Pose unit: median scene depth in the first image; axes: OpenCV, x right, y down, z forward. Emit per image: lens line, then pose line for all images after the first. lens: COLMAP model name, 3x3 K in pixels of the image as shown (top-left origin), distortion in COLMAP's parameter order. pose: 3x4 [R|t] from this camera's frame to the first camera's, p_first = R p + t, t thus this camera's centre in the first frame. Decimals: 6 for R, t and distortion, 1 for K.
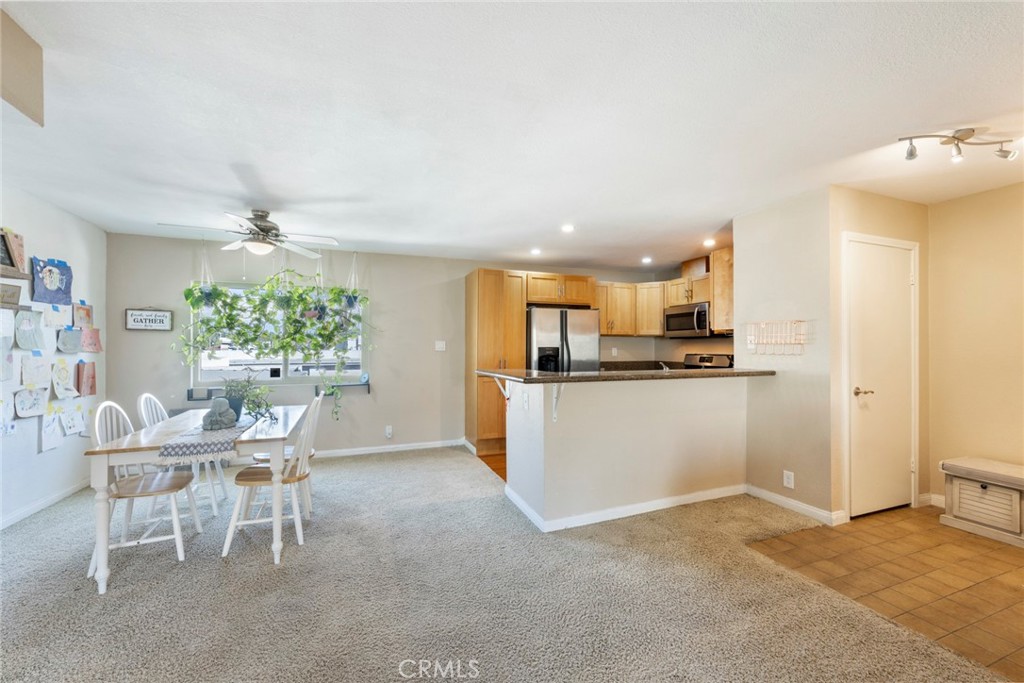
lens RADIAL K [[407.6, 0, 511.1], [0, 407.6, 346.8], [0, 0, 1]] dist [-0.000466, -0.000046]
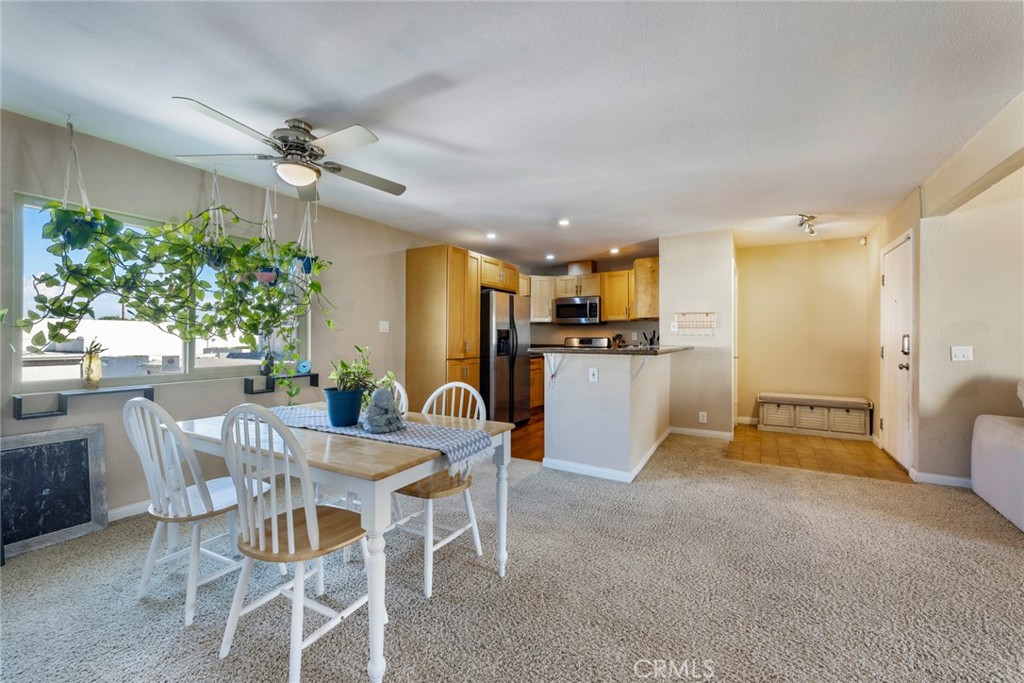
lens RADIAL K [[408.6, 0, 513.1], [0, 408.6, 337.1], [0, 0, 1]] dist [-0.000239, -0.000062]
pose [[0.784205, 0.003522, 0.620491, -0.561789], [-0.004397, 0.999990, -0.000118, 0.021286], [-0.620486, -0.002636, 0.784213, 0.170410]]
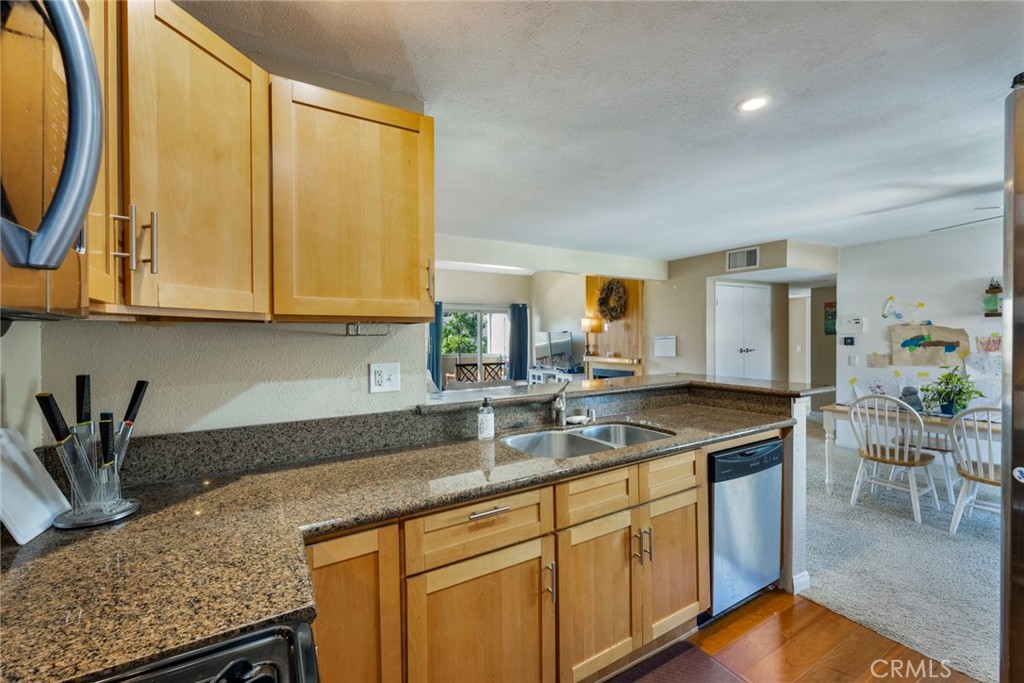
lens RADIAL K [[421.9, 0, 510.5], [0, 421.9, 339.9], [0, 0, 1]] dist [0.000599, -0.000076]
pose [[-0.986376, 0.010246, -0.164185, 0.418898], [0.009383, 0.999938, 0.006030, -0.021723], [0.164236, 0.004407, -0.986411, 1.207049]]
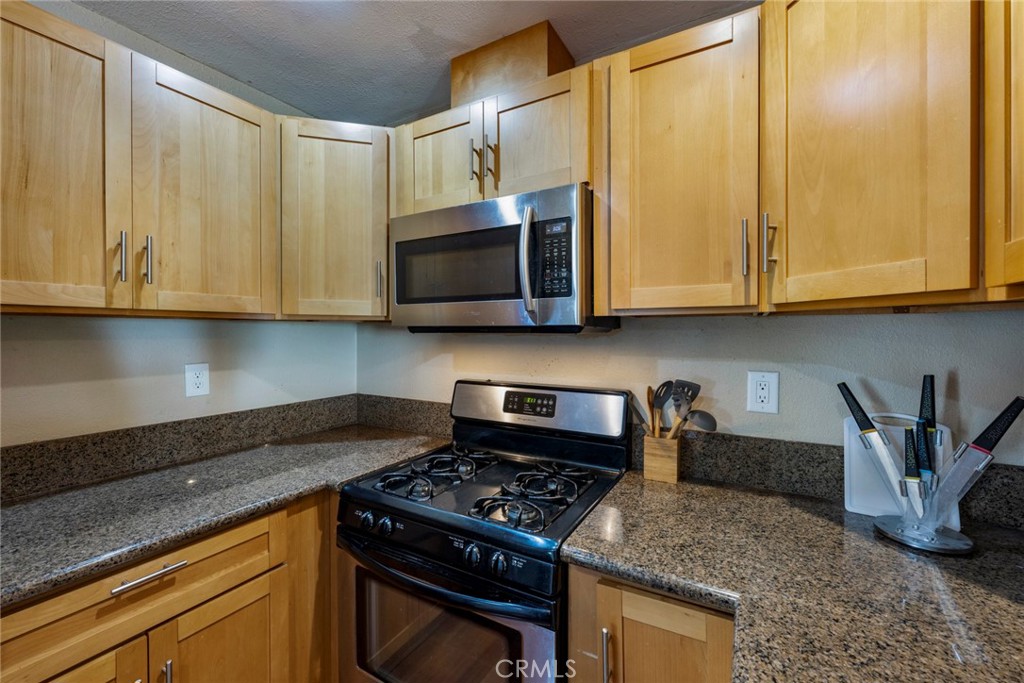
lens RADIAL K [[416.4, 0, 514.1], [0, 416.4, 335.1], [0, 0, 1]] dist [-0.000575, -0.000135]
pose [[0.776027, -0.004690, 0.630682, 0.324003], [-0.001238, 0.999959, 0.008960, -0.024344], [-0.630698, -0.007734, 0.775990, 0.896964]]
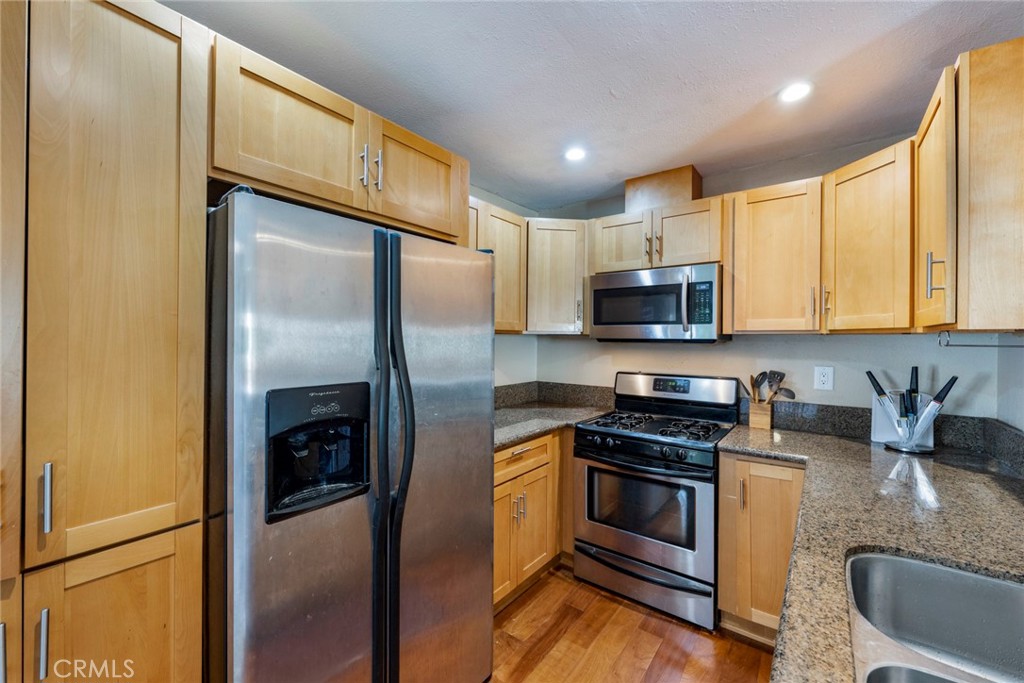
lens RADIAL K [[413.0, 0, 510.3], [0, 413.0, 342.5], [0, 0, 1]] dist [-0.000301, -0.000180]
pose [[0.852700, 0.003082, 0.522392, 0.064438], [-0.008707, 0.999928, 0.008314, -0.026322], [-0.522328, -0.011638, 0.852665, 0.788454]]
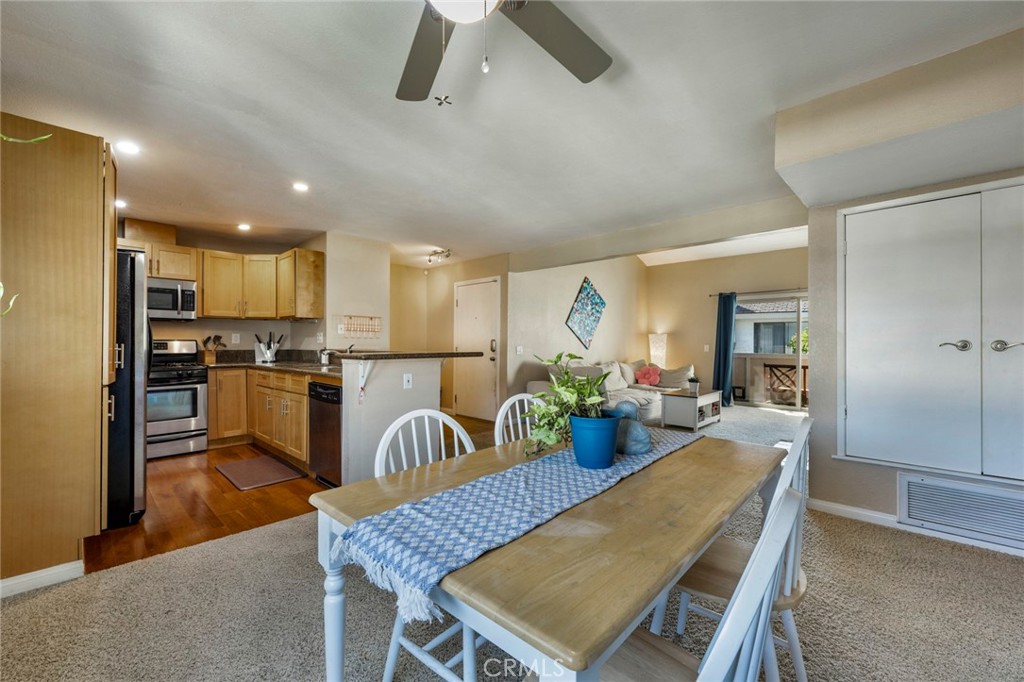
lens RADIAL K [[413.0, 0, 510.3], [0, 413.0, 342.0], [0, 0, 1]] dist [-0.000301, -0.000180]
pose [[-0.426724, 0.000458, 0.904382, -0.687447], [-0.005593, 0.999979, -0.003146, 0.024813], [-0.904365, -0.006401, -0.426712, 0.815968]]
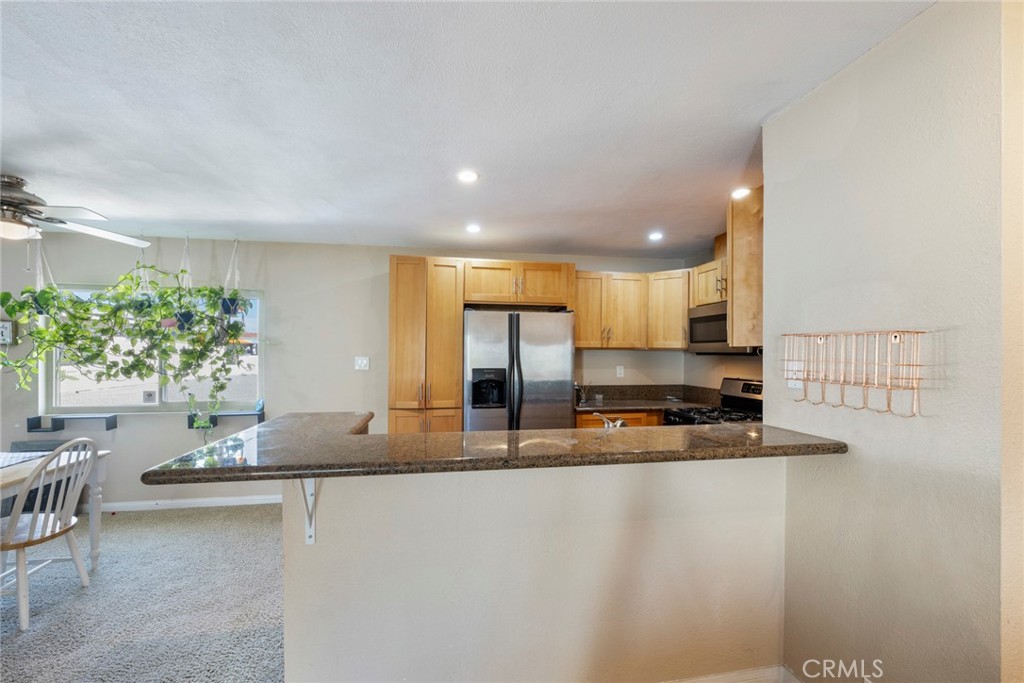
lens RADIAL K [[411.7, 0, 507.6], [0, 411.7, 352.6], [0, 0, 1]] dist [-0.000027, -0.000112]
pose [[0.981383, 0.004946, -0.191999, 0.265411], [-0.004599, 0.999987, 0.002255, -0.027997], [0.192008, -0.001330, 0.981392, 0.349368]]
